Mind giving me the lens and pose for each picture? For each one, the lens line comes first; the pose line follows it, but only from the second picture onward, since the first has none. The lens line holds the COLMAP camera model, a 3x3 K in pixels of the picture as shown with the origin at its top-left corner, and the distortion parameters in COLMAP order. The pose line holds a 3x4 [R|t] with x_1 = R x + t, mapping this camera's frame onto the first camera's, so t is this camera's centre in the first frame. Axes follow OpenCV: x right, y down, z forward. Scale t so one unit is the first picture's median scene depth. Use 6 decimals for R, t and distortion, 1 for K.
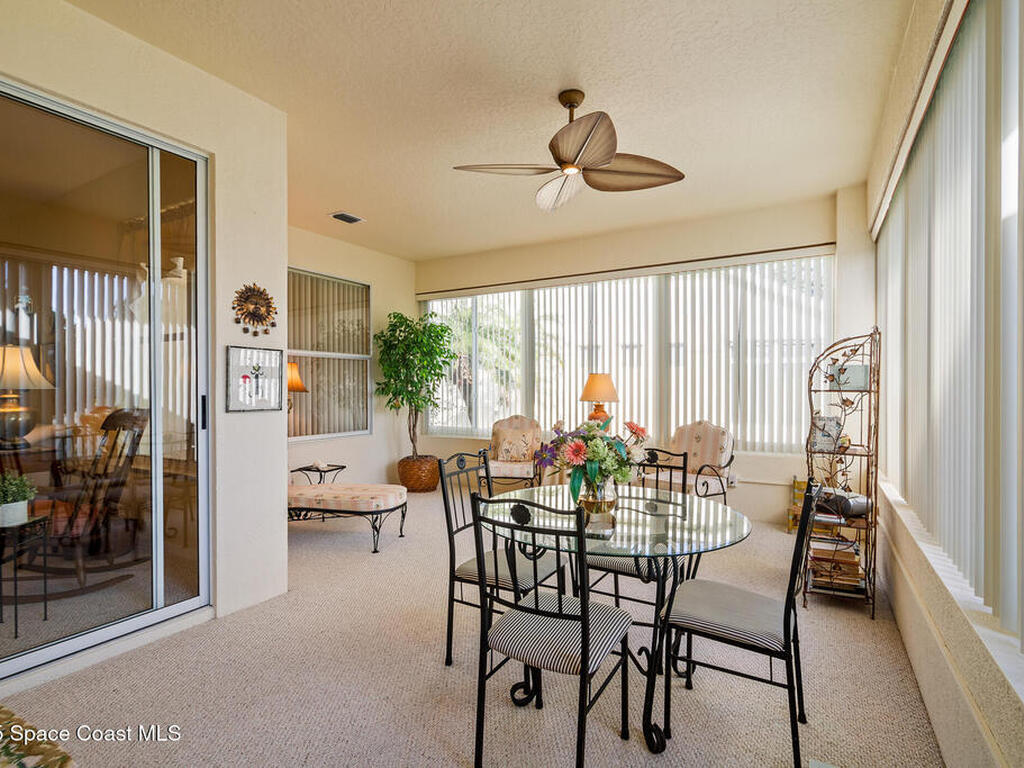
lens RADIAL K [[517.9, 0, 516.0], [0, 517.9, 388.8], [0, 0, 1]] dist [0.002161, -0.001265]
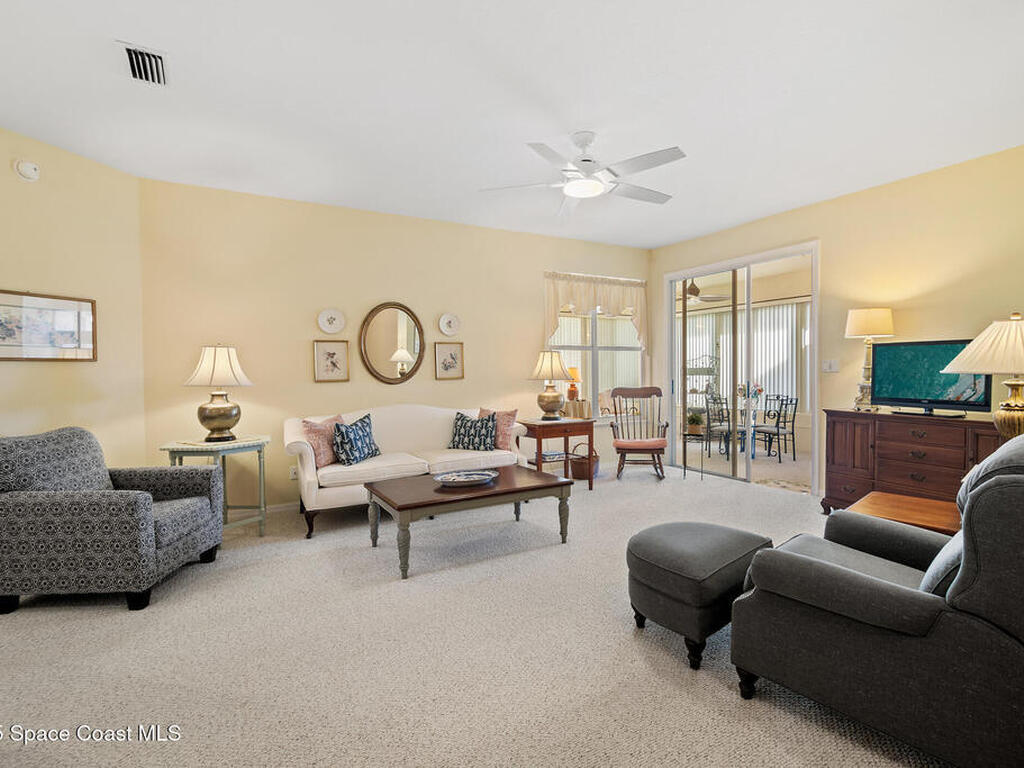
lens RADIAL K [[516.3, 0, 512.1], [0, 516.3, 377.8], [0, 0, 1]] dist [-0.000718, -0.000898]
pose [[0.507003, -0.012837, 0.861849, -2.872843], [0.010851, 0.999905, 0.008510, -0.019758], [-0.861876, 0.005037, 0.507094, 0.425562]]
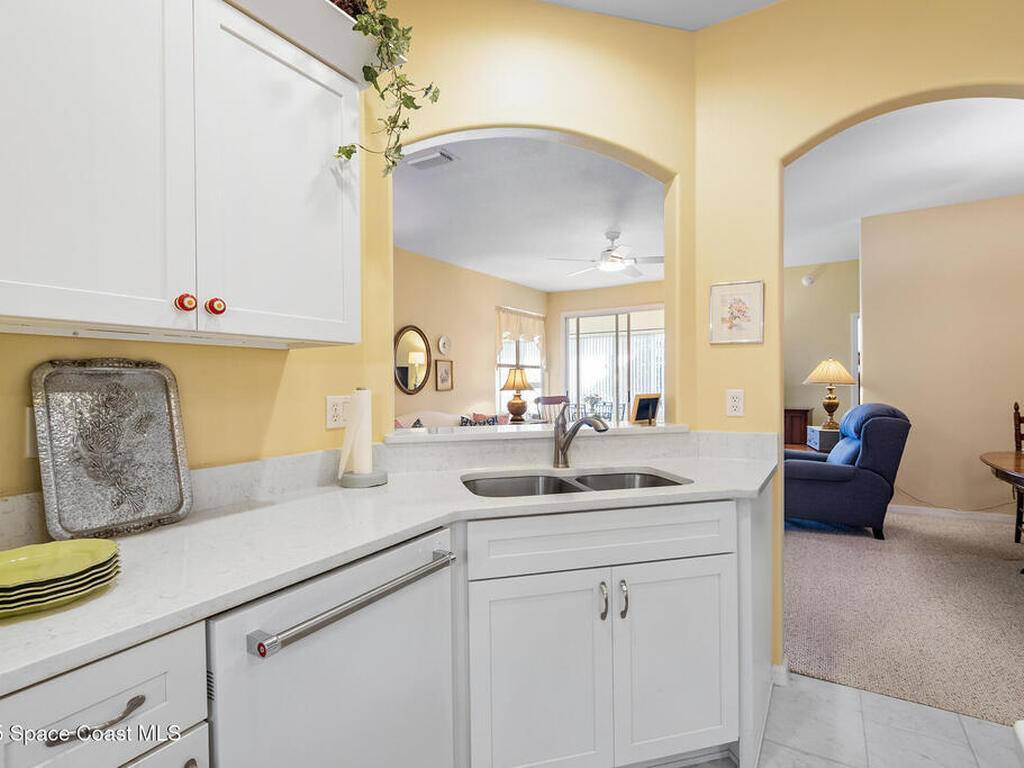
lens RADIAL K [[517.9, 0, 516.0], [0, 517.9, 388.8], [0, 0, 1]] dist [0.002161, -0.001265]
pose [[0.025373, -0.005635, 0.999662, -3.632521], [0.011784, 0.999916, 0.005338, -0.017025], [-0.999609, 0.011645, 0.025437, 1.189929]]
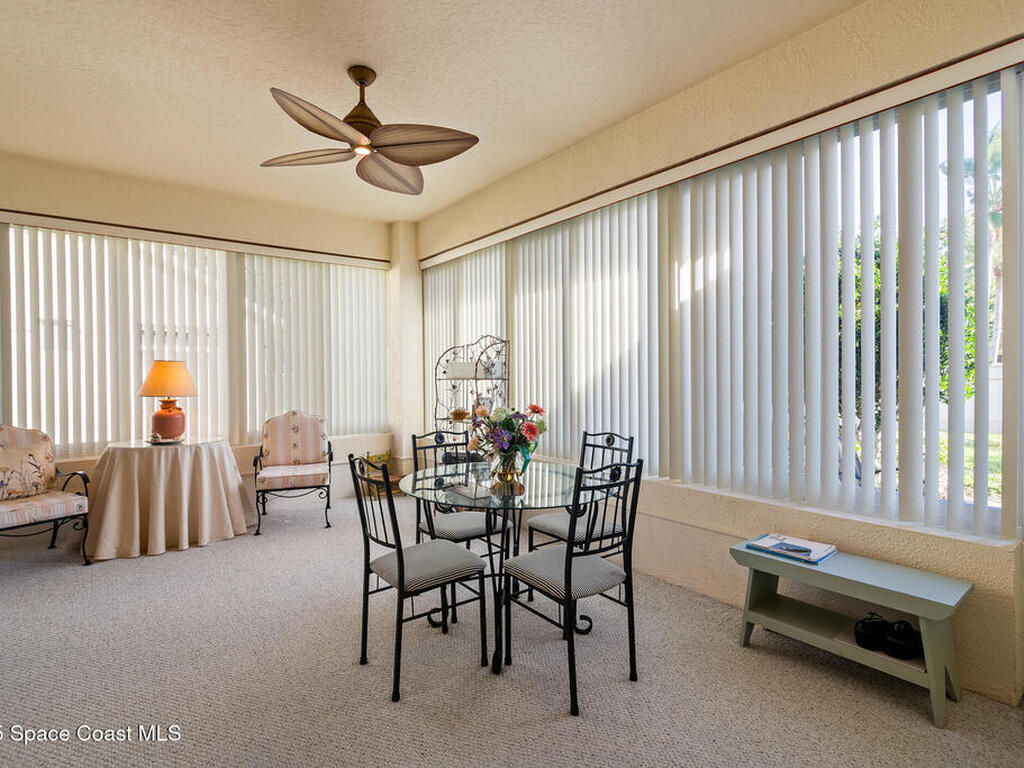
lens RADIAL K [[516.3, 0, 512.1], [0, 516.3, 377.8], [0, 0, 1]] dist [-0.000718, -0.000898]
pose [[0.366900, -0.008606, 0.930221, -0.690662], [0.010246, 0.999934, 0.005209, -0.005866], [-0.930204, 0.007620, 0.366964, 0.406355]]
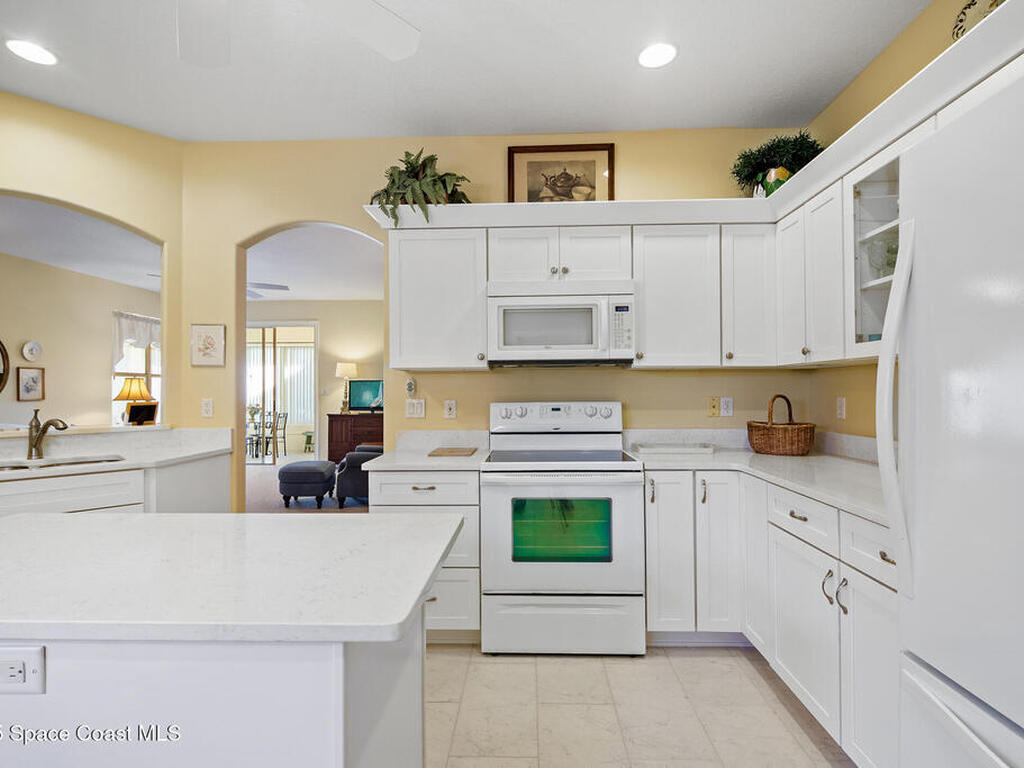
lens RADIAL K [[517.9, 0, 516.0], [0, 517.9, 388.8], [0, 0, 1]] dist [0.002161, -0.001265]
pose [[-0.476762, 0.011283, 0.878960, -4.120103], [0.010350, 0.999920, -0.007222, -0.013676], [-0.878971, 0.005654, -0.476841, 0.845570]]
